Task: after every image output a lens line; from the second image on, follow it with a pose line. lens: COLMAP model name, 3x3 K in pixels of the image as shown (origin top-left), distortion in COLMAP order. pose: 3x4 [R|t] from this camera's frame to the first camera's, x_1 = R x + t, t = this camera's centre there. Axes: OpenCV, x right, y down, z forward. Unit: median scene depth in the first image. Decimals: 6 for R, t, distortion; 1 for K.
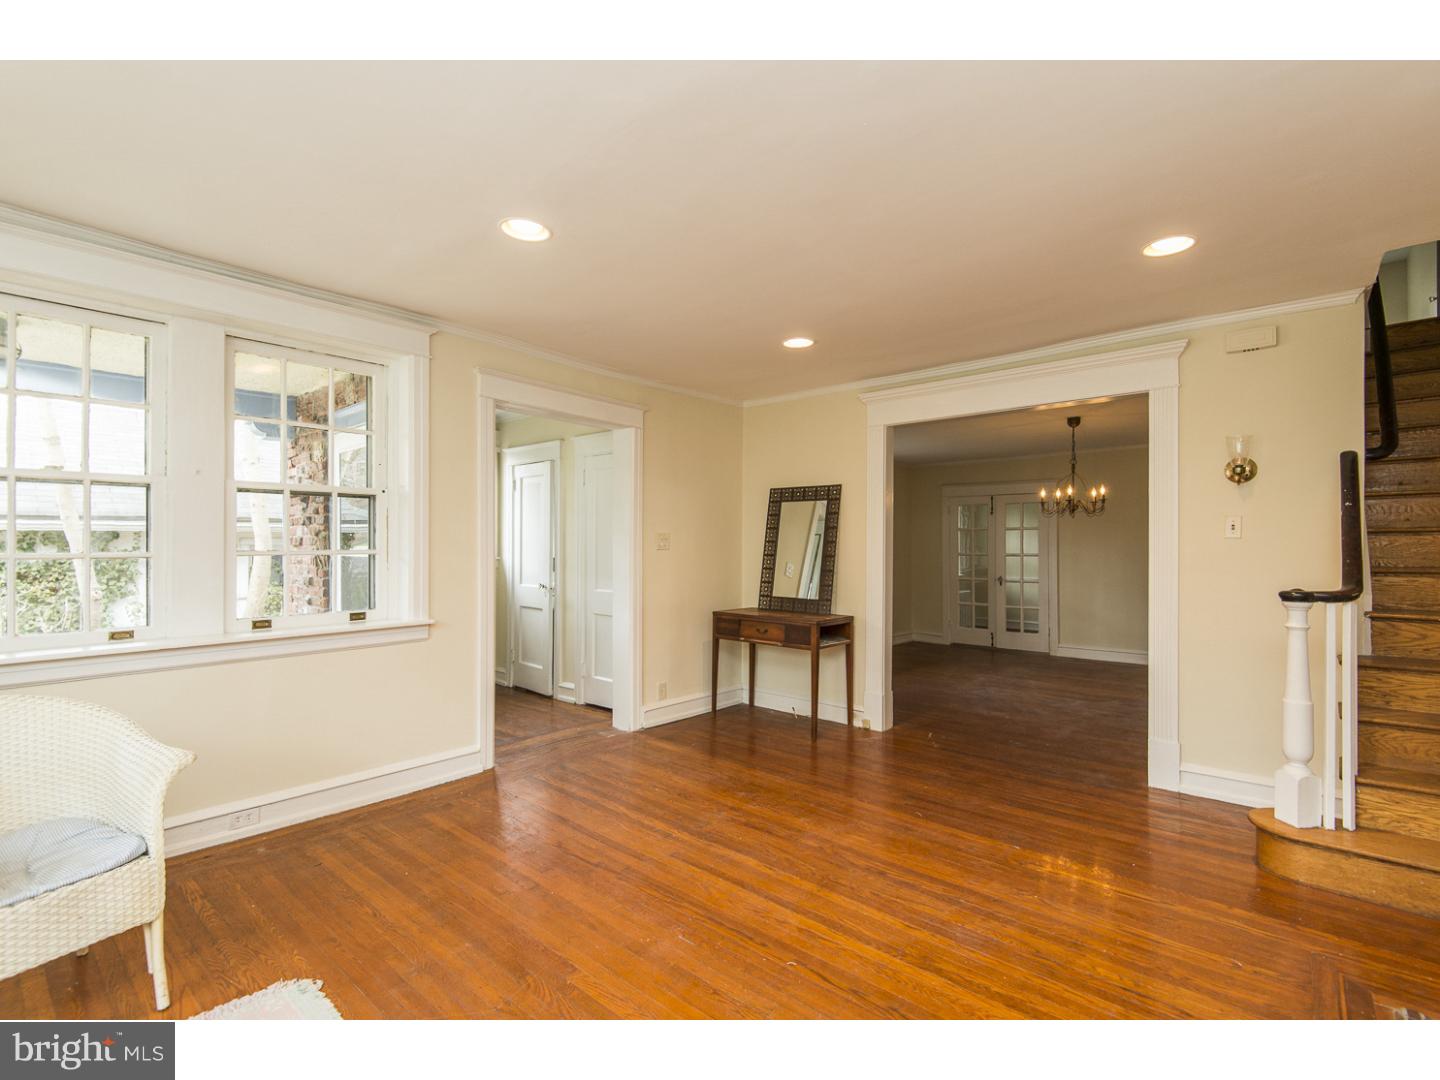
lens RADIAL K [[660.3, 0, 720.0], [0, 660.3, 540.0], [0, 0, 1]] dist [0.029759, -0.016837]
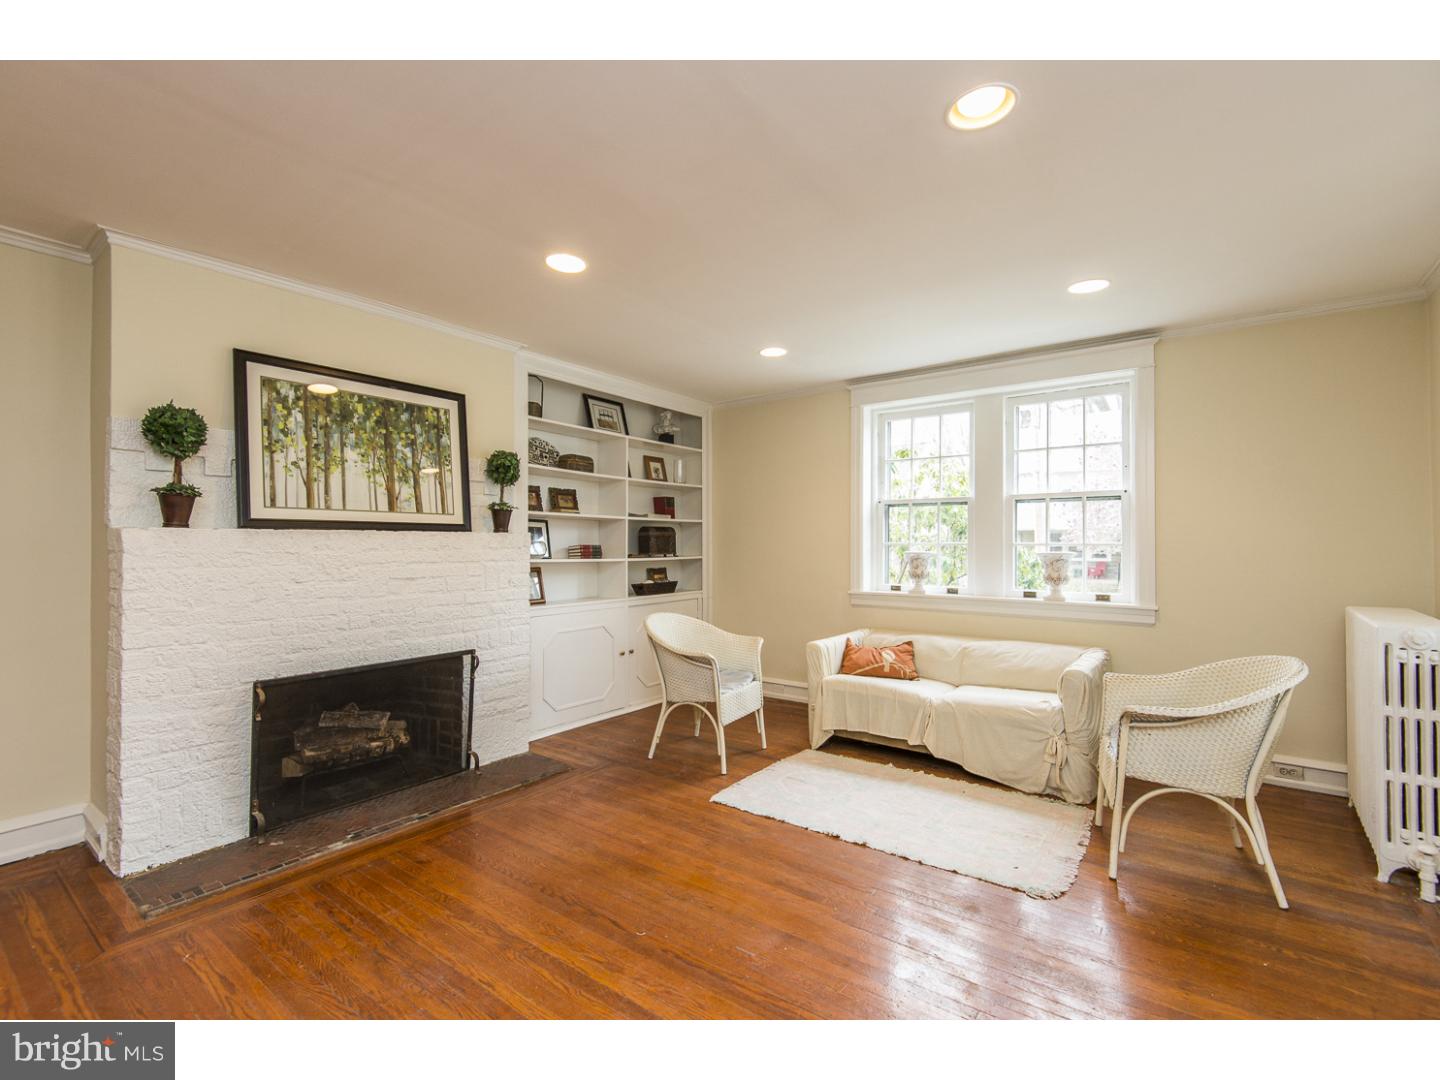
lens RADIAL K [[650.7, 0, 720.0], [0, 650.7, 540.0], [0, 0, 1]] dist [0.034397, -0.023295]
pose [[-0.998027, -0.002970, -0.062719, 0.037261], [-0.001849, 0.999838, -0.017917, 0.024024], [0.062762, -0.017766, -0.997870, 1.538564]]
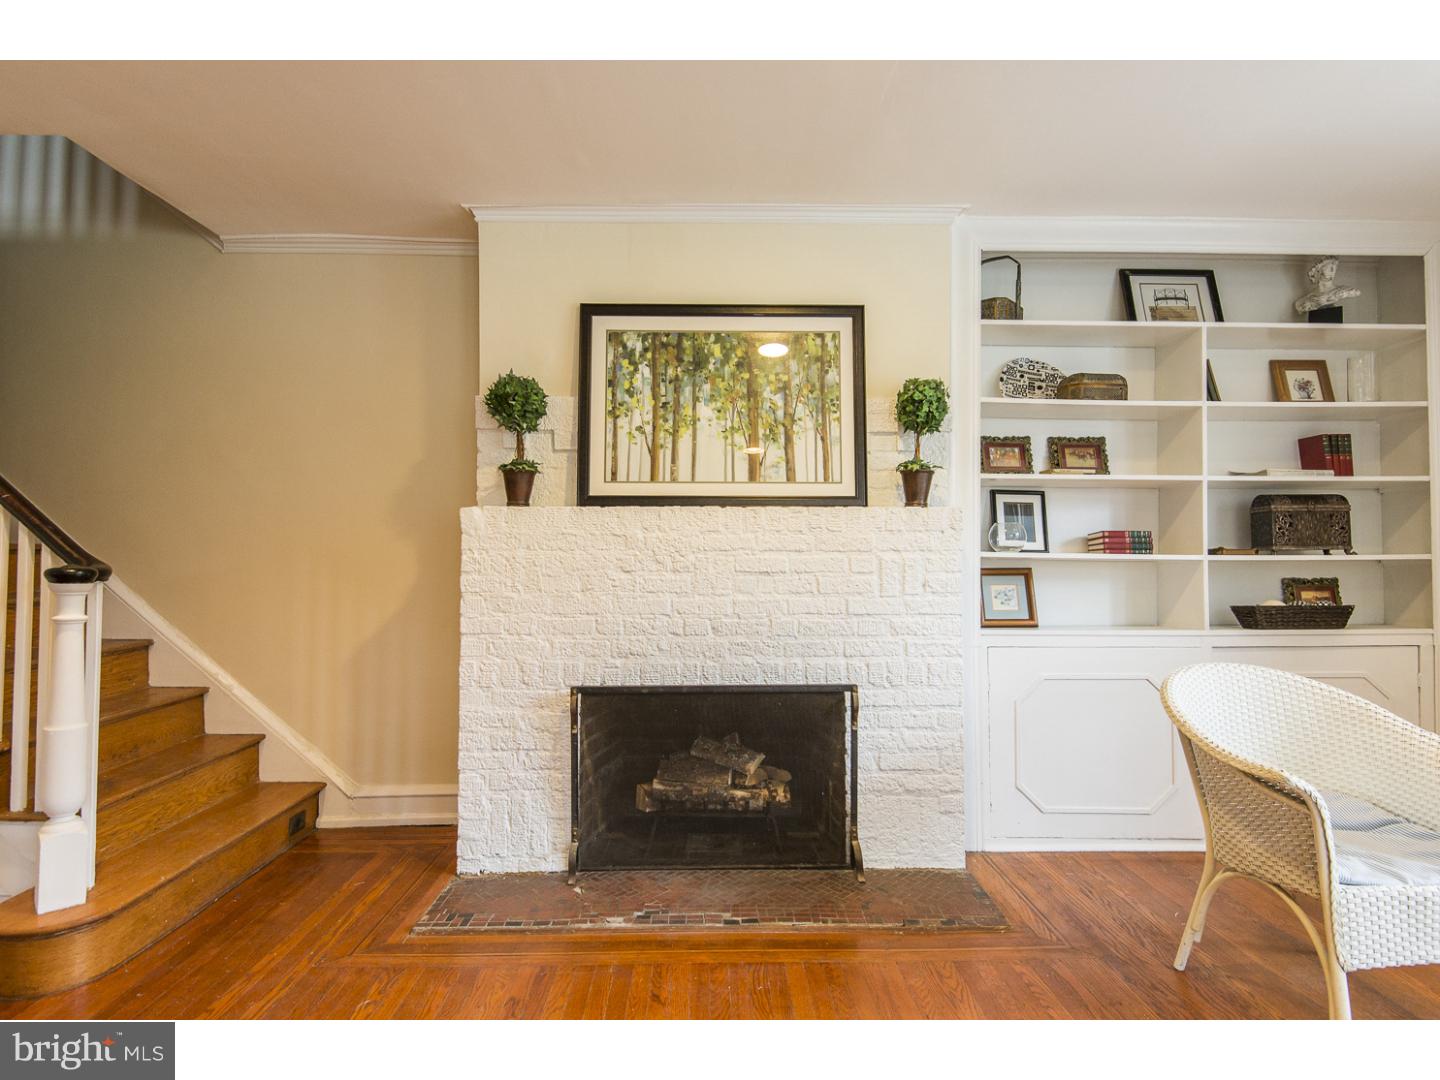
lens RADIAL K [[755.5, 0, 720.0], [0, 755.5, 540.0], [0, 0, 1]] dist [0.039901, -0.028357]
pose [[-0.664647, 0.014287, 0.747021, -0.177952], [-0.011137, 0.999517, -0.029025, 0.061509], [-0.747074, -0.027611, -0.664167, 0.996535]]
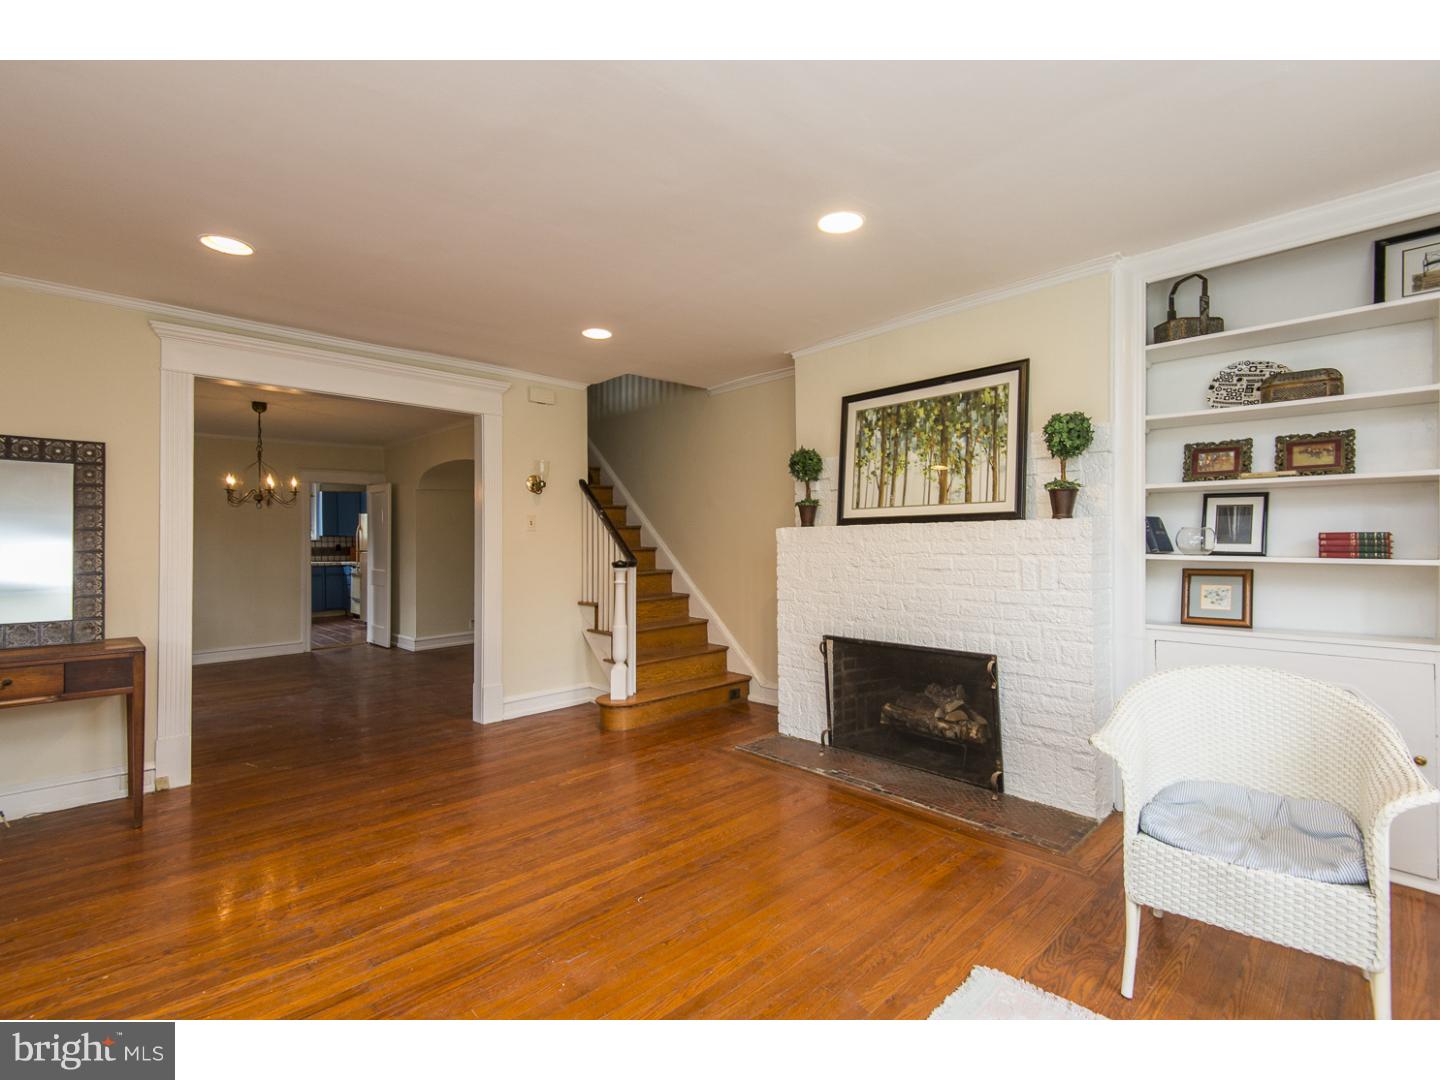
lens RADIAL K [[650.7, 0, 720.0], [0, 650.7, 540.0], [0, 0, 1]] dist [0.034397, -0.023295]
pose [[0.099923, 0.001290, 0.994994, -0.735137], [-0.003465, 0.999994, -0.000949, 0.022195], [-0.994989, -0.003353, 0.099927, 0.566041]]
